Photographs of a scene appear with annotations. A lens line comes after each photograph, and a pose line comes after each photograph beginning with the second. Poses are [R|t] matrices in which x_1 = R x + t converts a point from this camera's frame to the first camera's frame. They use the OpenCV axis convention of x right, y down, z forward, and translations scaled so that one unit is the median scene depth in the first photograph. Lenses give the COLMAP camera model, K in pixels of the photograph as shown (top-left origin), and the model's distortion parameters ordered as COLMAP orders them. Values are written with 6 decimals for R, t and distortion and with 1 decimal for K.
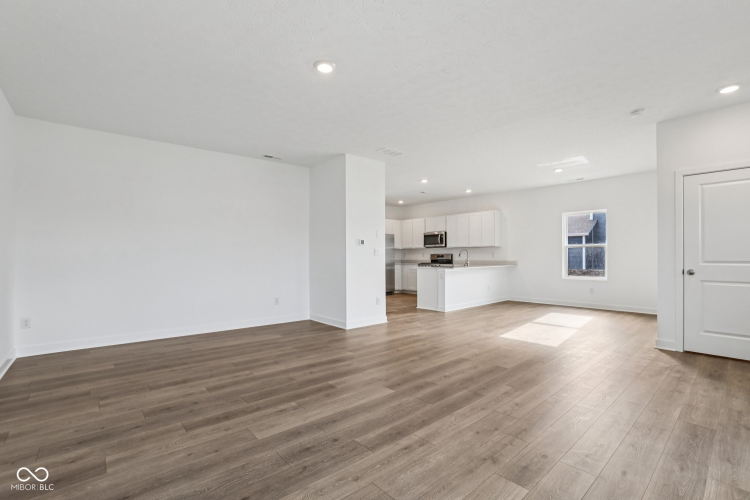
lens RADIAL K [[343.4, 0, 388.8], [0, 343.4, 250.7], [0, 0, 1]] dist [-0.058581, 0.018923]
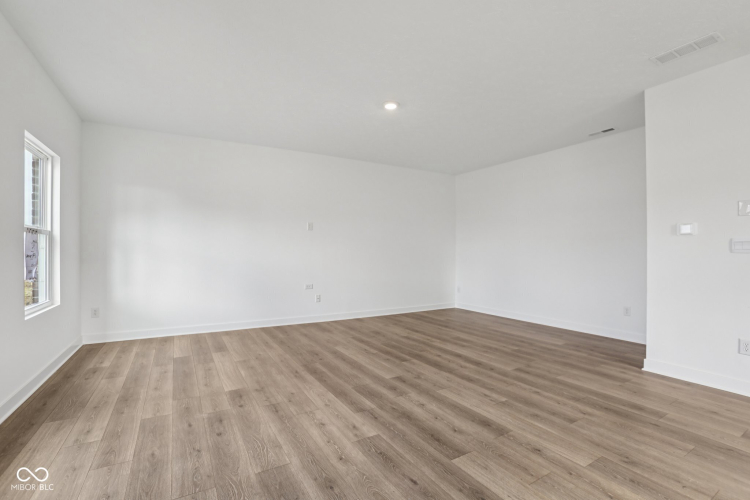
lens RADIAL K [[343.4, 0, 366.3], [0, 343.4, 251.6], [0, 0, 1]] dist [-0.058581, 0.018923]
pose [[-0.227030, 0.000849, -0.973887, 0.987275], [0.015720, 0.999873, -0.002793, 0.006161], [0.973761, -0.015944, -0.227015, 1.068711]]
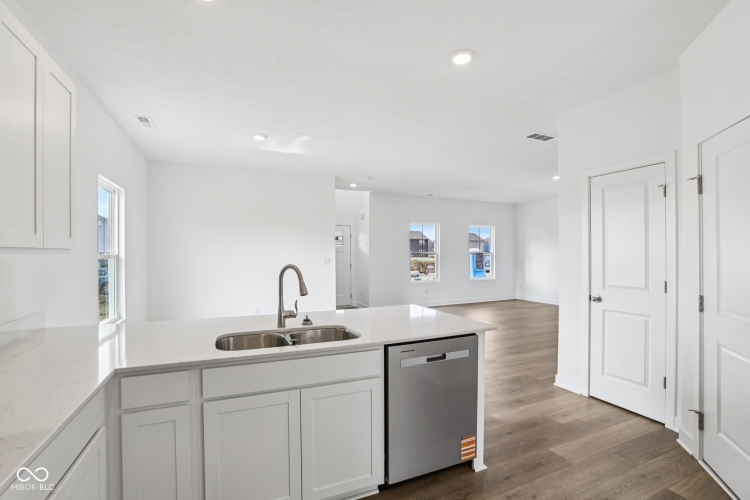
lens RADIAL K [[343.4, 0, 373.7], [0, 343.4, 253.9], [0, 0, 1]] dist [-0.058581, 0.018923]
pose [[-0.940475, 0.007292, 0.339785, 0.169001], [0.002737, 0.999900, -0.013881, -0.024994], [-0.339852, -0.012125, -0.940401, 3.061351]]
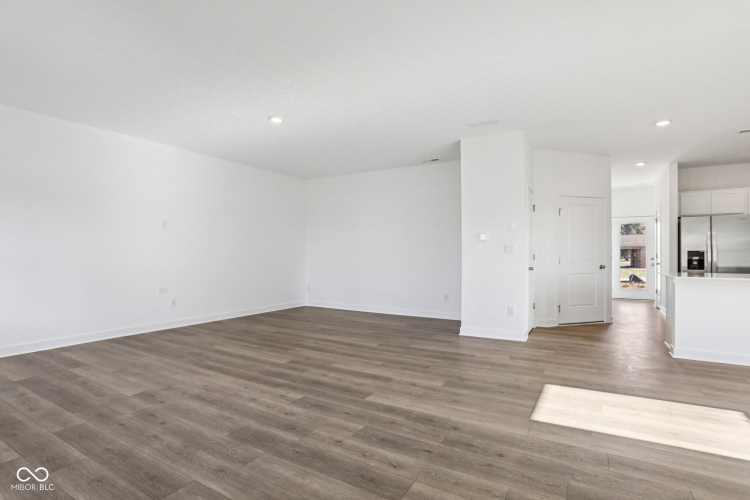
lens RADIAL K [[380.2, 0, 370.9], [0, 380.2, 248.1], [0, 0, 1]] dist [-0.040585, 0.013960]
pose [[0.277354, -0.008286, -0.960732, 1.291128], [0.013608, 0.999896, -0.004695, 0.002609], [0.960671, -0.011772, 0.277438, 0.833727]]
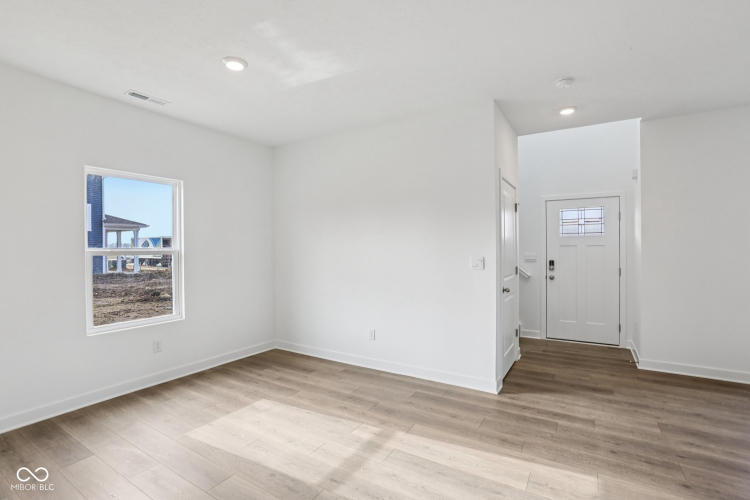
lens RADIAL K [[343.4, 0, 376.4], [0, 343.4, 250.2], [0, 0, 1]] dist [-0.058581, 0.018923]
pose [[-0.252902, 0.008507, 0.967455, 0.153852], [-0.009787, 0.999888, -0.011351, -0.033851], [-0.967442, -0.012339, -0.252790, 1.904186]]
